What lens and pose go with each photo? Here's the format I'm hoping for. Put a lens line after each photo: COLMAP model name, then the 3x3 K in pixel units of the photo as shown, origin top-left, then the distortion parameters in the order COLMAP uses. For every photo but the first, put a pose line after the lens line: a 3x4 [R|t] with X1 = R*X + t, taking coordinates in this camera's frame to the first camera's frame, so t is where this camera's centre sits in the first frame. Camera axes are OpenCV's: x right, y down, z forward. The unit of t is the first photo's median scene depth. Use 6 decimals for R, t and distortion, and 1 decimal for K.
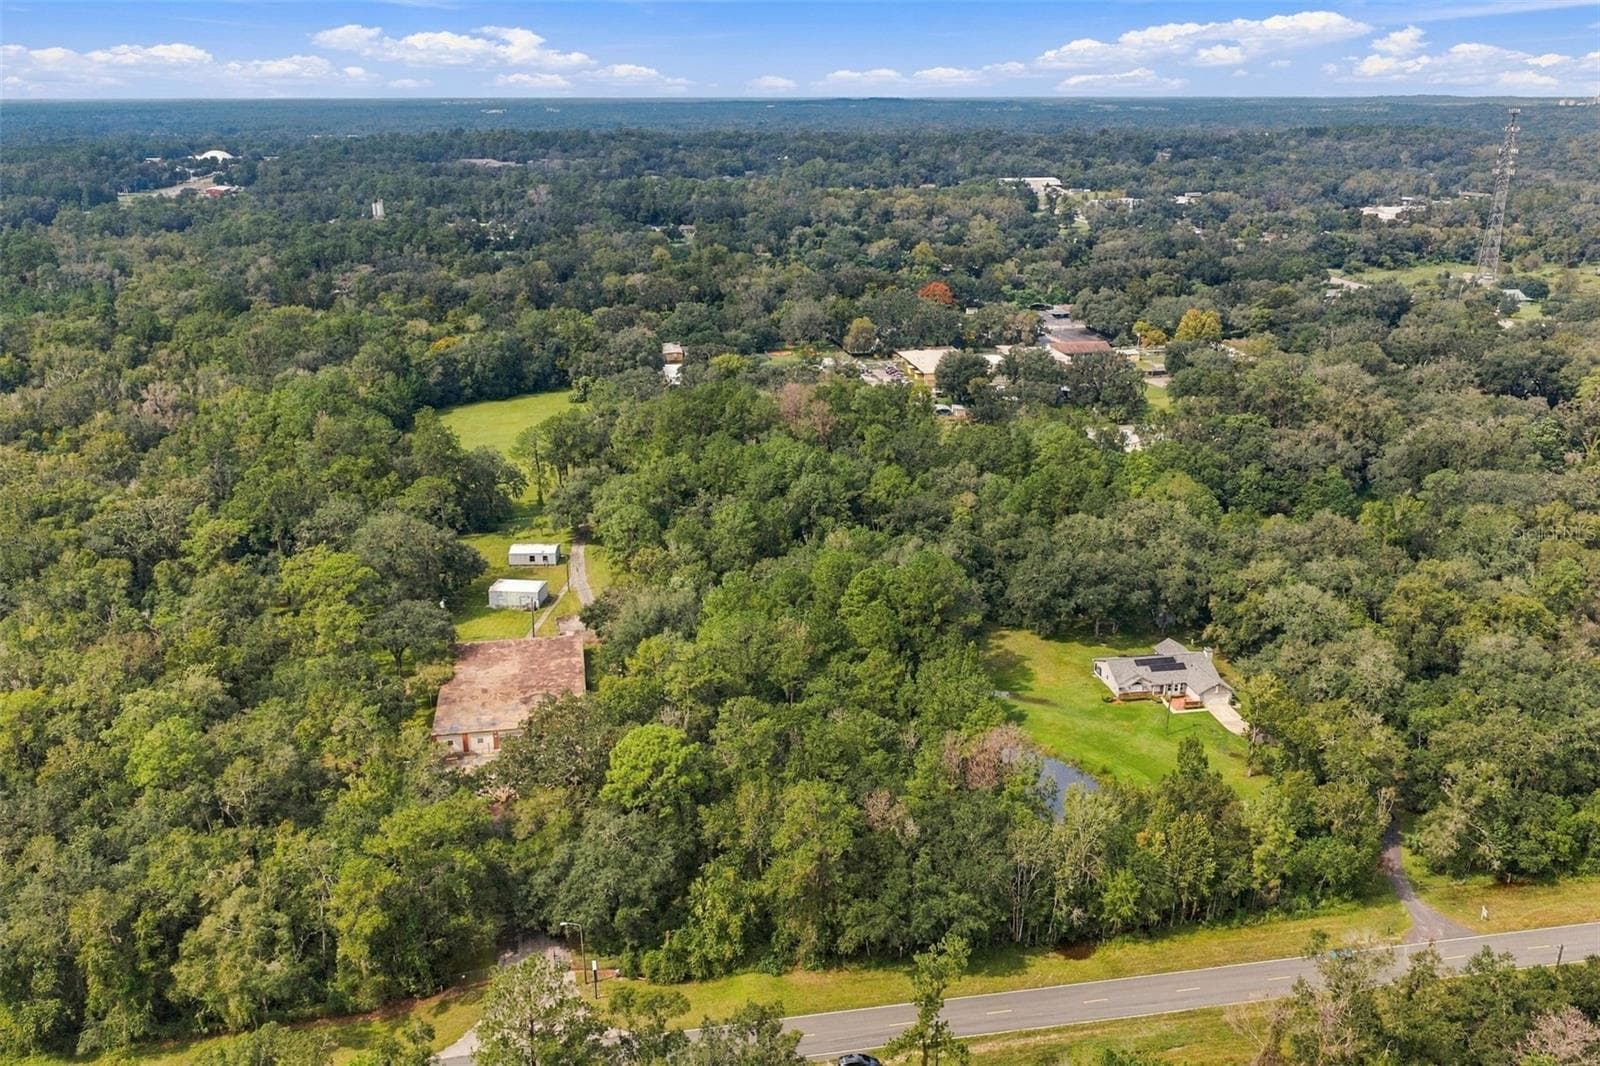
lens RADIAL K [[1332.8, 0, 798.8], [0, 1332.8, 535.5], [0, 0, 1]] dist [0.017606, -0.032098]
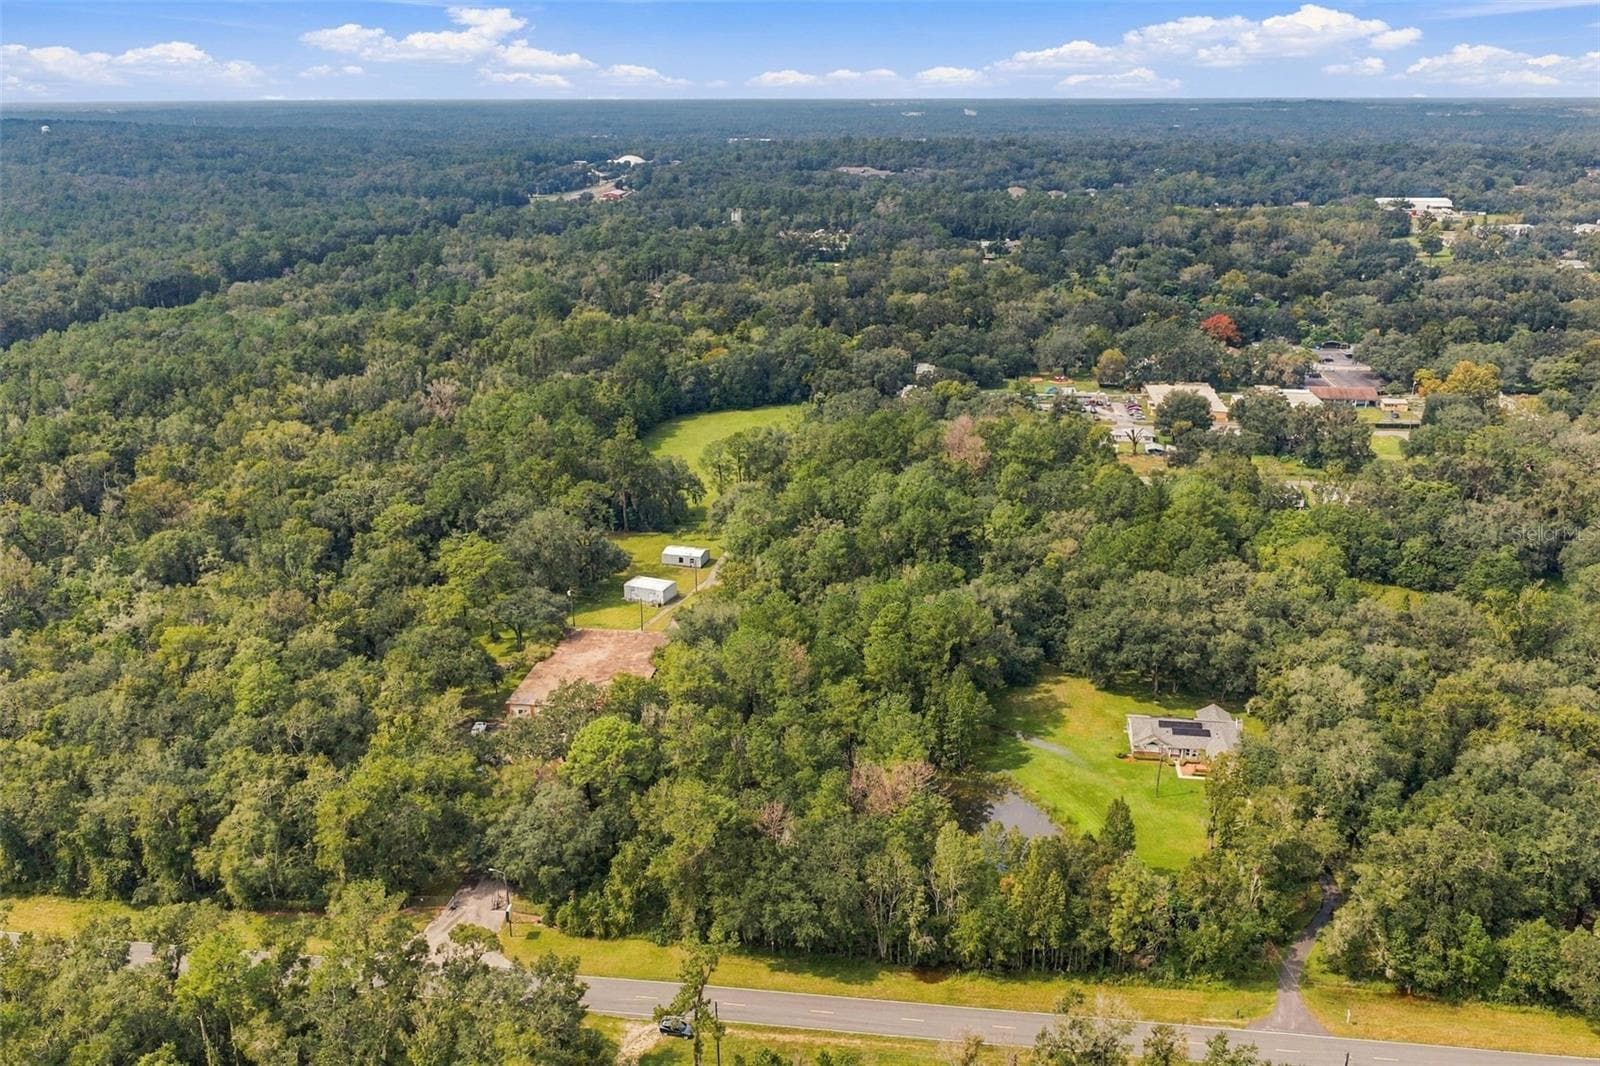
lens RADIAL K [[1332.8, 0, 796.6], [0, 1332.8, 533.9], [0, 0, 1]] dist [0.017606, -0.032098]
pose [[0.953115, 0.093843, -0.287689, 0.265838], [-0.094128, 0.995477, 0.012877, -0.035159], [0.287597, 0.014806, 0.957637, -0.054425]]
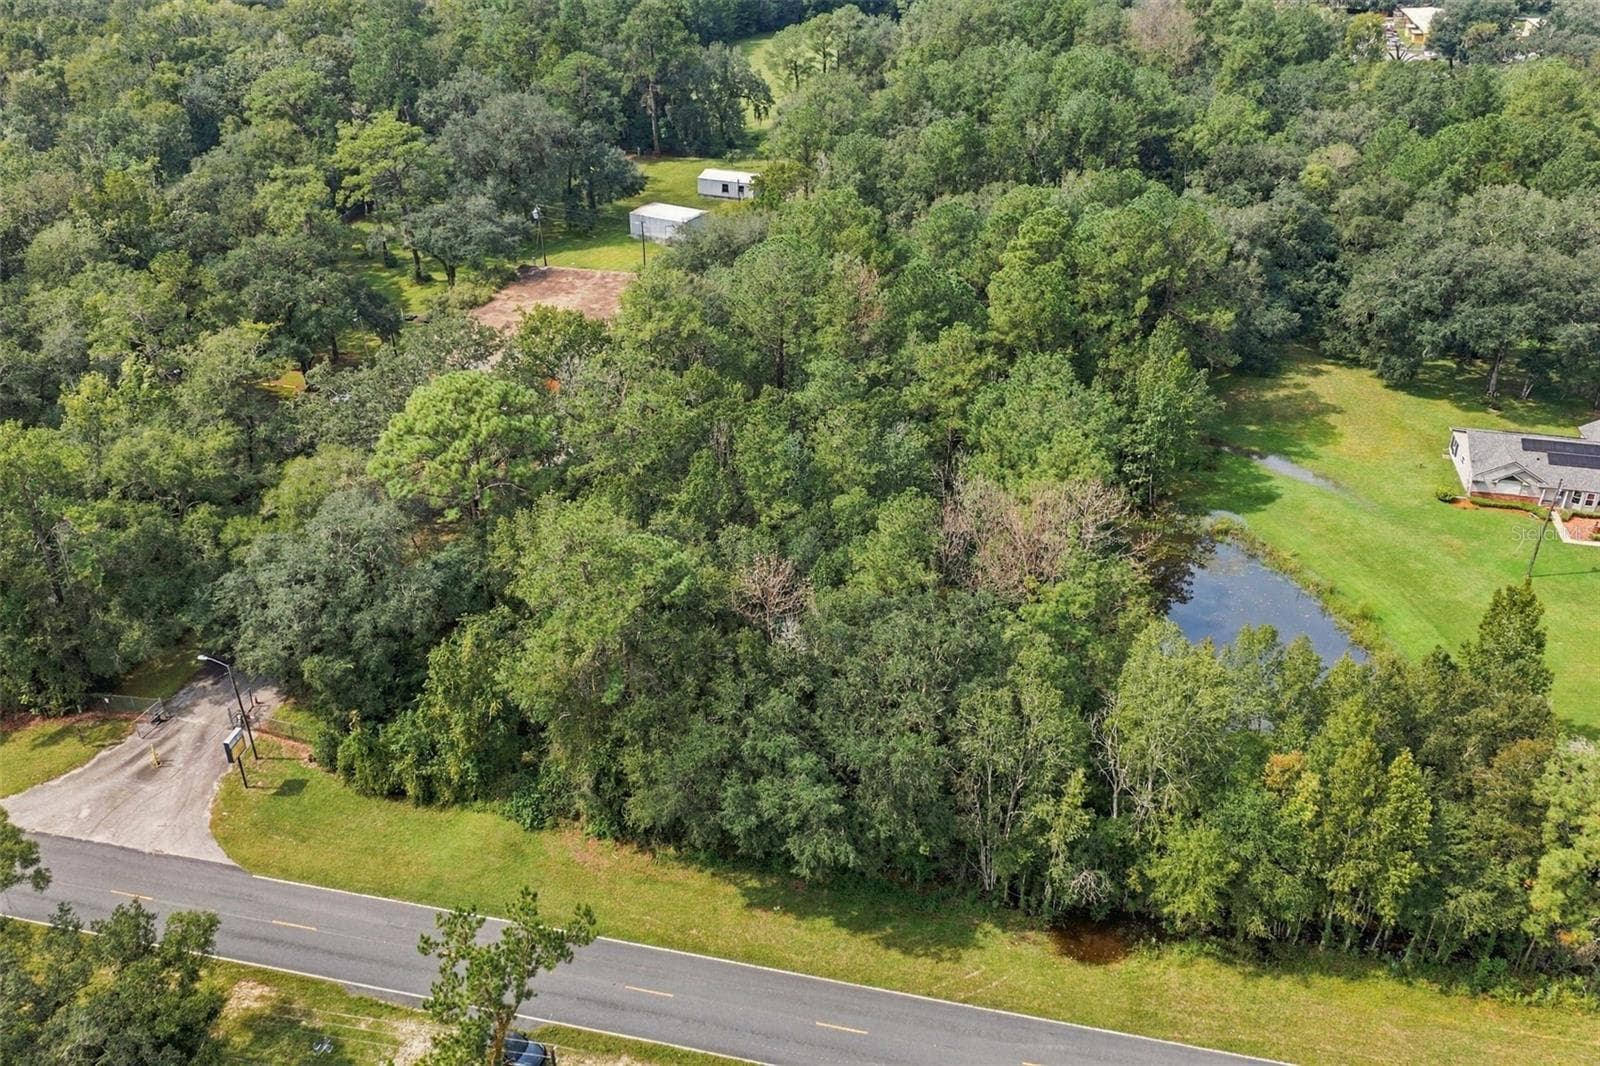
lens RADIAL K [[1332.8, 0, 794.5], [0, 1332.8, 536.7], [0, 0, 1]] dist [0.017606, -0.032098]
pose [[0.916896, 0.196323, -0.347505, 0.173524], [-0.124318, 0.967827, 0.218759, 0.048184], [0.379272, -0.157378, 0.911803, 0.367038]]
